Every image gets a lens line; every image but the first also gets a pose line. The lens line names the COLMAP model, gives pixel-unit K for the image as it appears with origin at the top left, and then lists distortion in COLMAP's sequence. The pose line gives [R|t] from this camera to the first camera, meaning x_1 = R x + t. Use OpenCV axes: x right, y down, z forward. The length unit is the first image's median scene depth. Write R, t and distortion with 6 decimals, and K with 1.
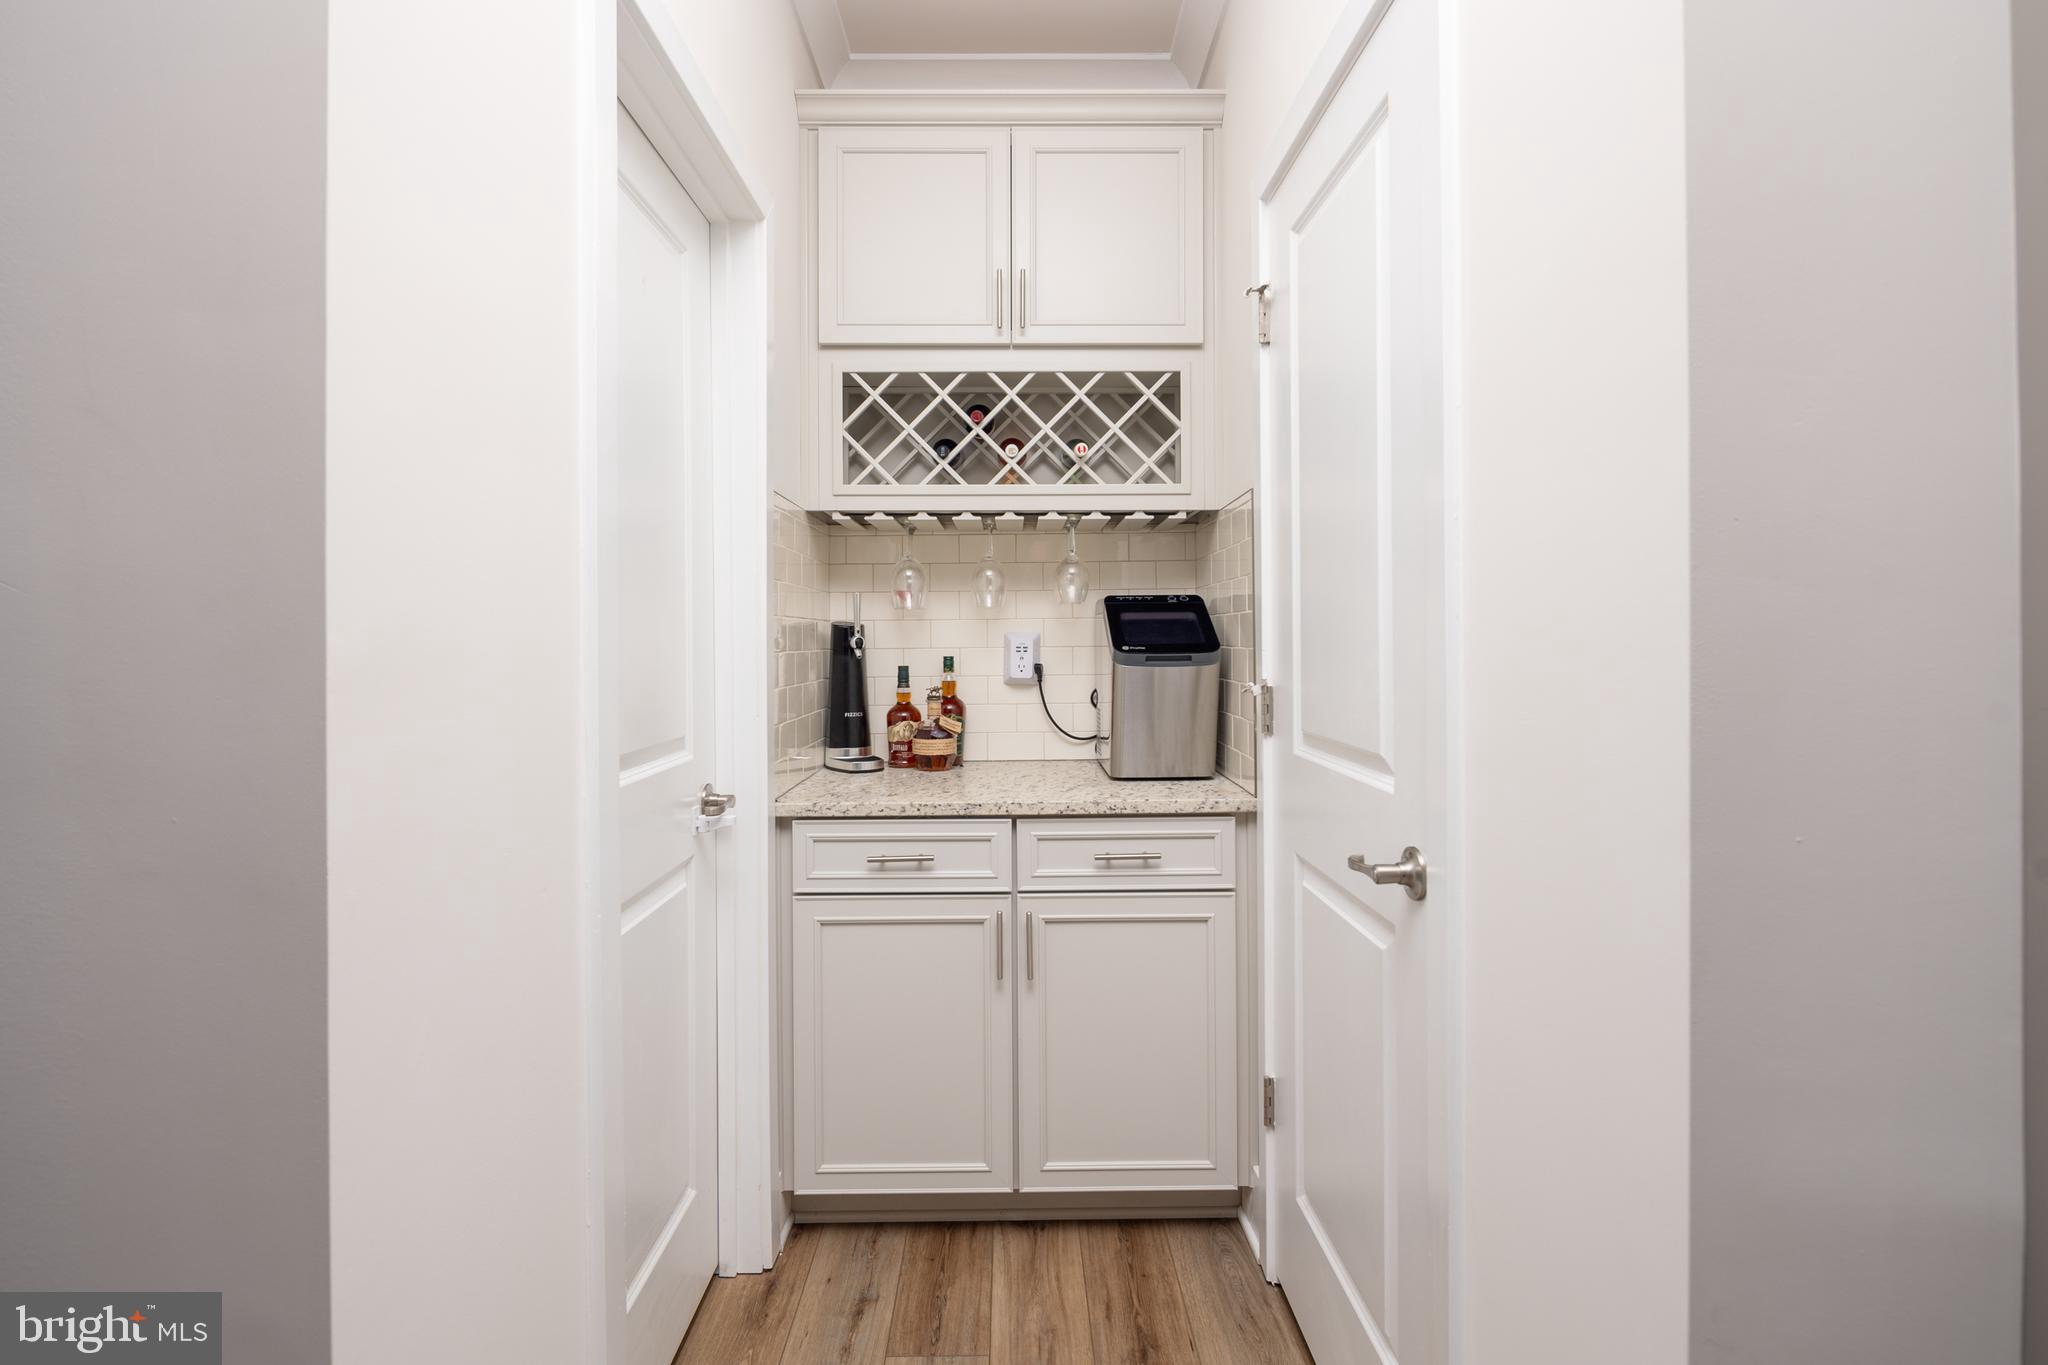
lens RADIAL K [[996.7, 0, 1013.7], [0, 996.7, 645.4], [0, 0, 1]] dist [0.005724, -0.005233]
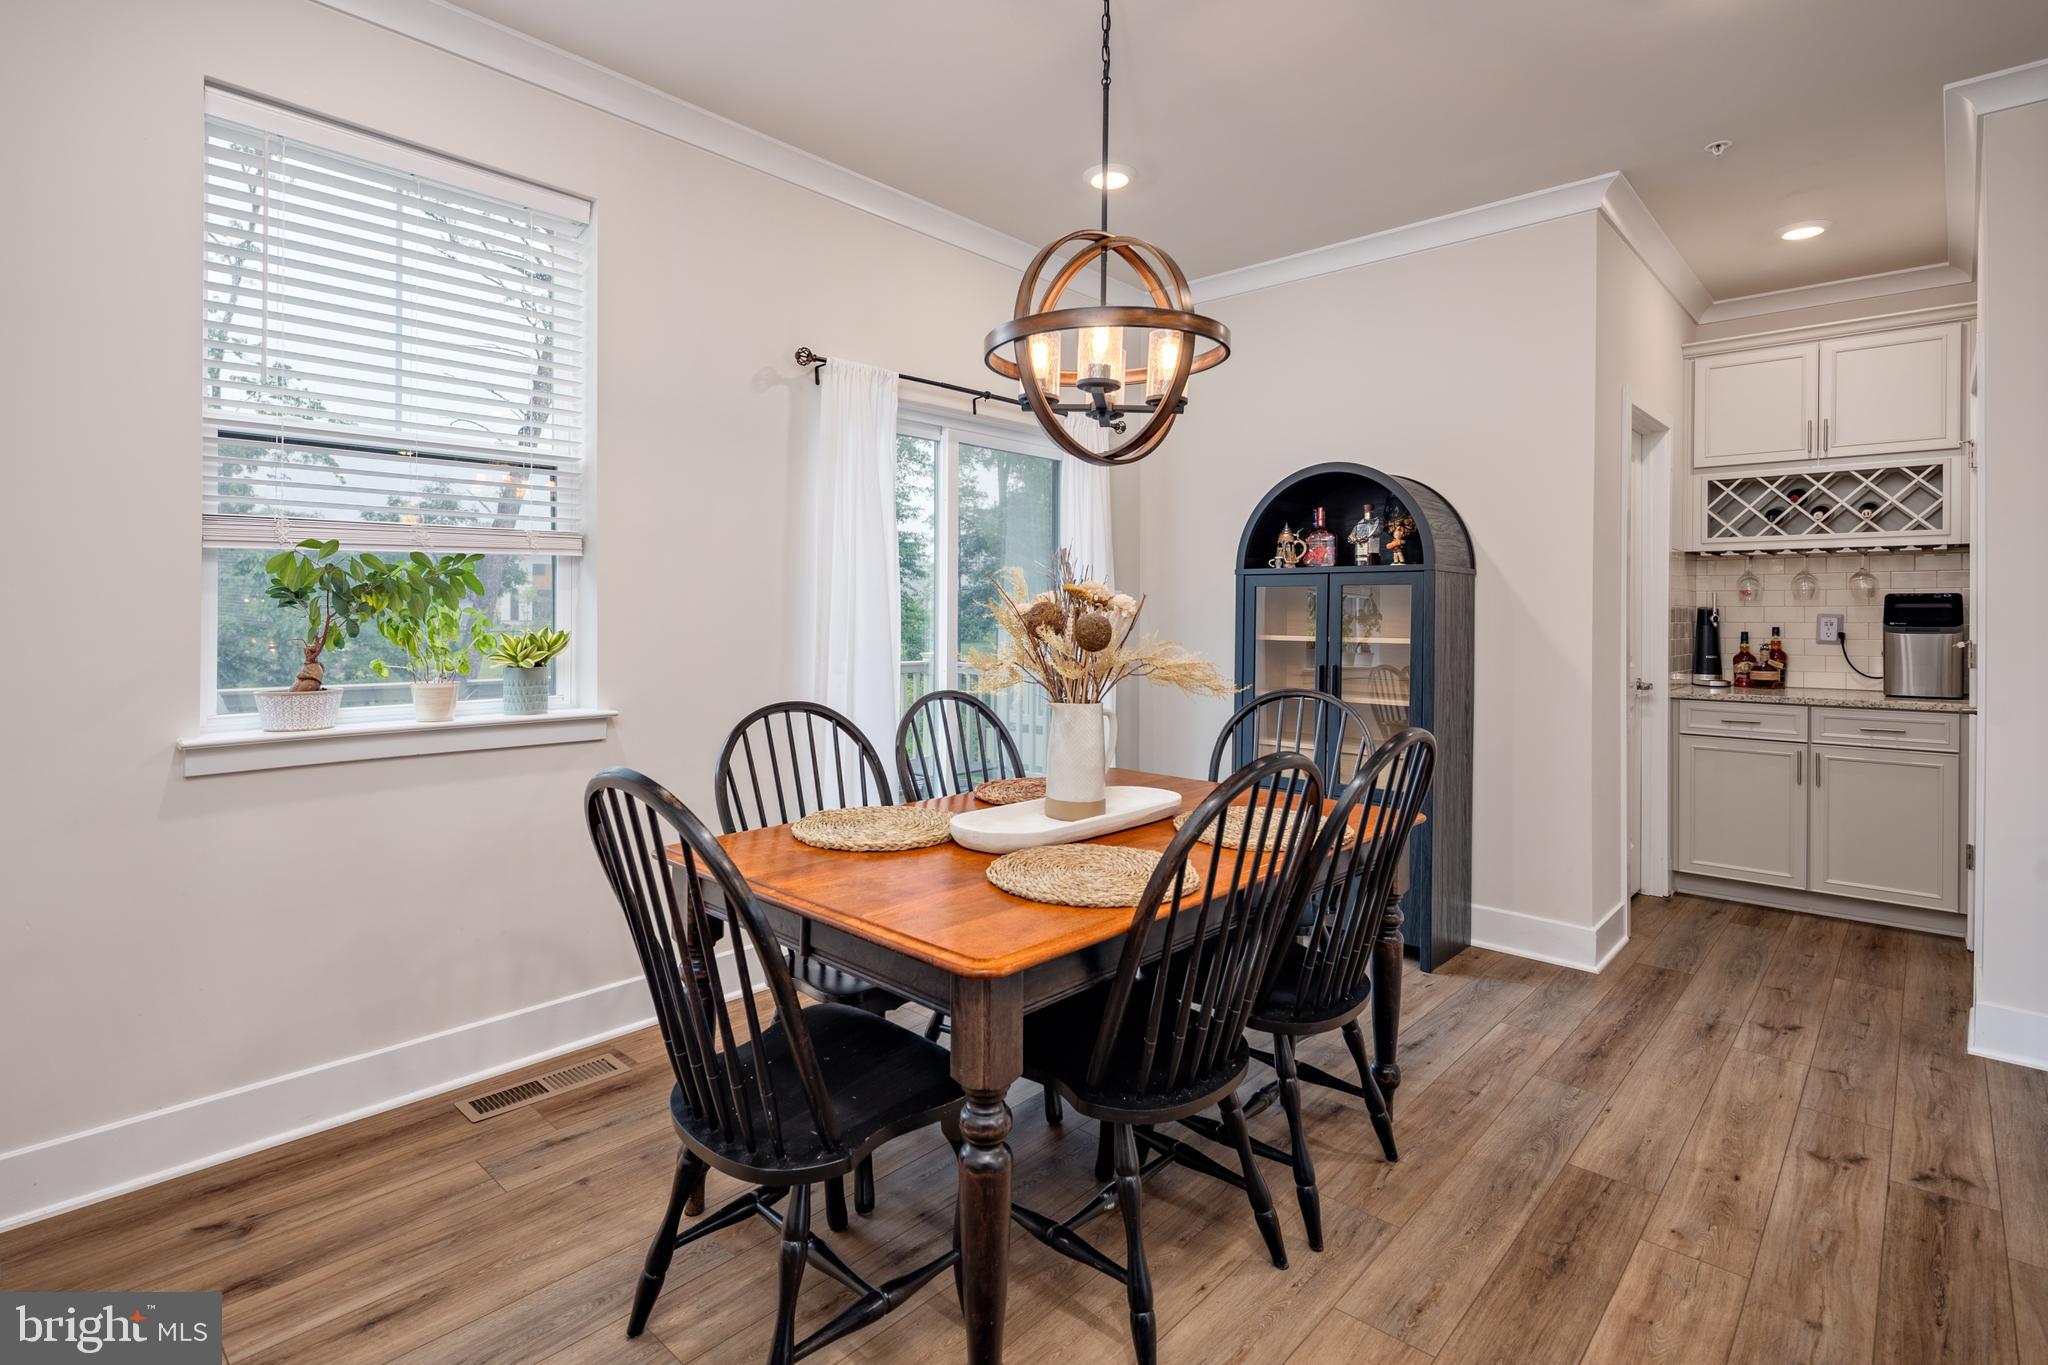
lens RADIAL K [[996.7, 0, 1011.9], [0, 996.7, 620.1], [0, 0, 1]] dist [0.005724, -0.005233]
pose [[0.733199, 0.011270, -0.679920, 0.160654], [-0.005814, 0.999930, 0.010305, -0.012124], [0.679989, -0.003603, 0.733214, -1.355773]]
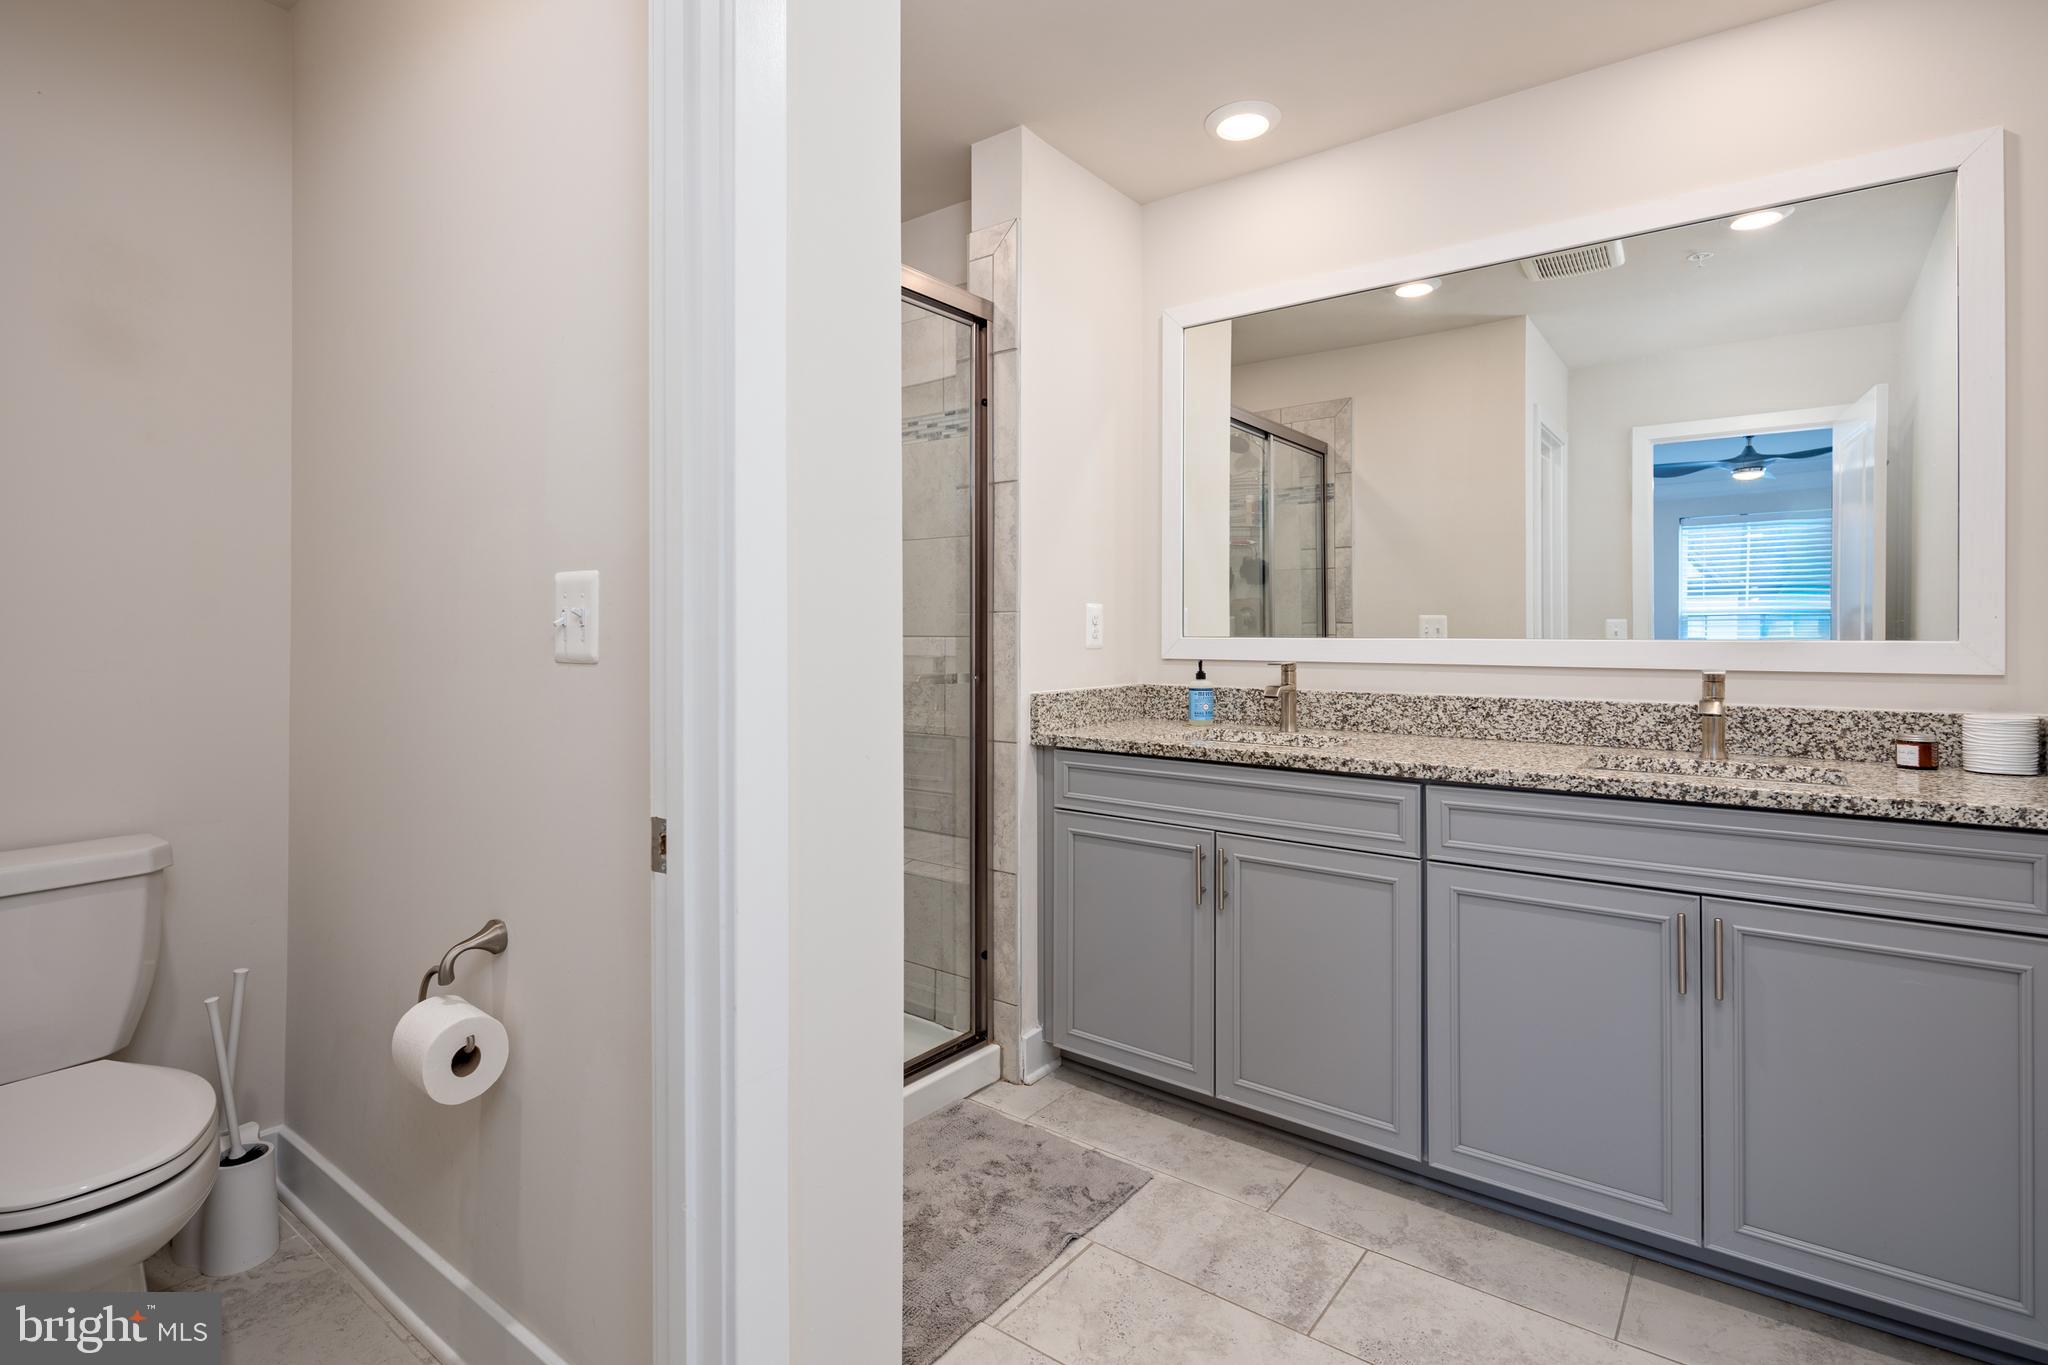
lens RADIAL K [[996.7, 0, 1014.7], [0, 996.7, 624.5], [0, 0, 1]] dist [0.005724, -0.005233]
pose [[0.795080, -0.000255, -0.606505, 0.402965], [0.015115, 0.999698, 0.019393, -0.009704], [0.606317, -0.024586, 0.794843, -0.014635]]
